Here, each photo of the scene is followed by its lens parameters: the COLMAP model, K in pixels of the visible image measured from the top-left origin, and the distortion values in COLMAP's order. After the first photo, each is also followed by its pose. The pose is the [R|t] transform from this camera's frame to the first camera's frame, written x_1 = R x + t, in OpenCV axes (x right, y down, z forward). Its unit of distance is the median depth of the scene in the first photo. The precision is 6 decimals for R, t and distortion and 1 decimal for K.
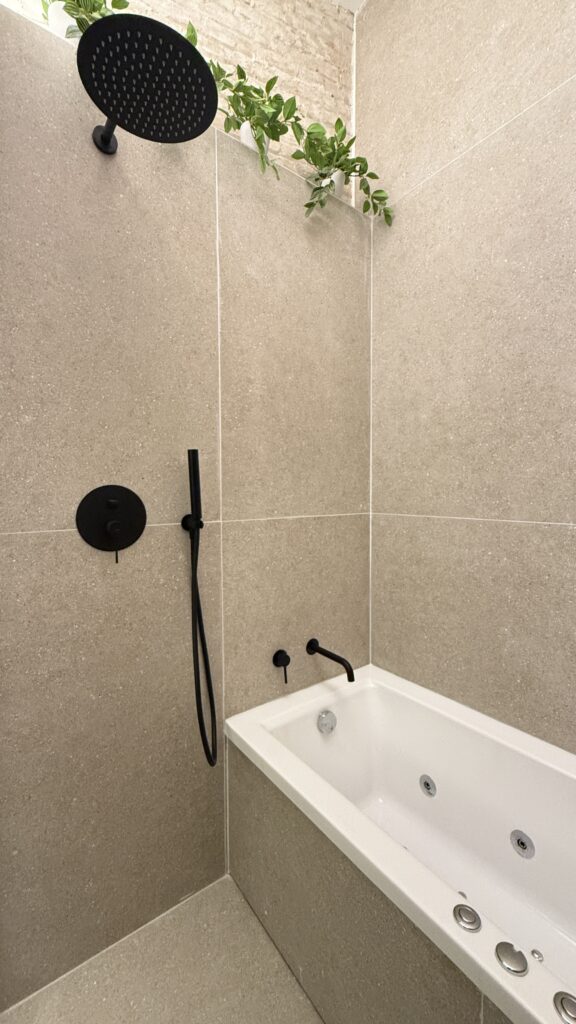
lens RADIAL K [[406.9, 0, 285.9], [0, 406.9, 510.5], [0, 0, 1]] dist [-0.001193, 0.000266]
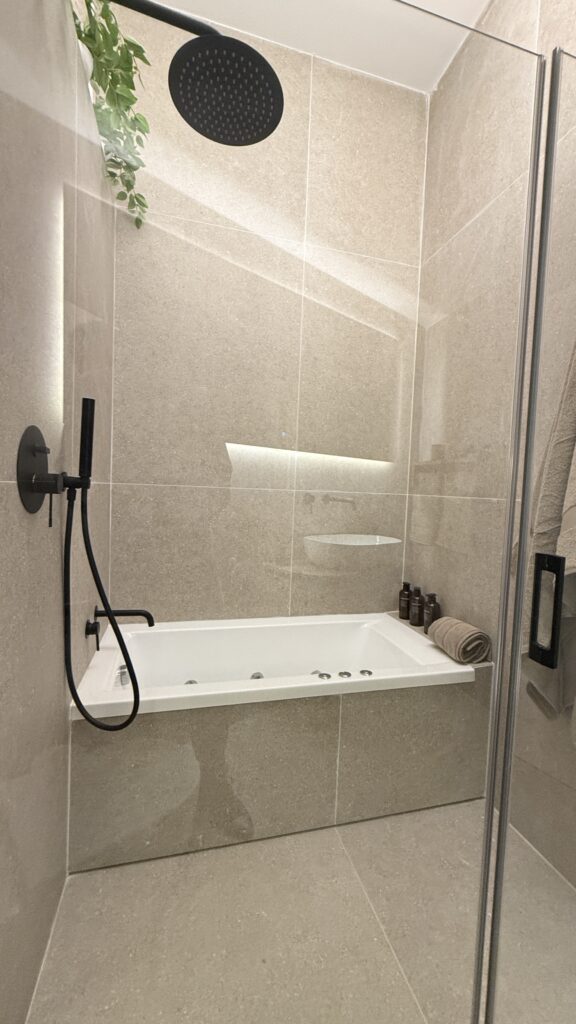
lens RADIAL K [[406.9, 0, 283.8], [0, 406.9, 511.1], [0, 0, 1]] dist [-0.001193, 0.000266]
pose [[0.375620, -0.031024, 0.926254, -0.730318], [0.003949, 0.999484, 0.031875, 0.056576], [-0.926765, -0.008316, 0.375549, 0.213857]]
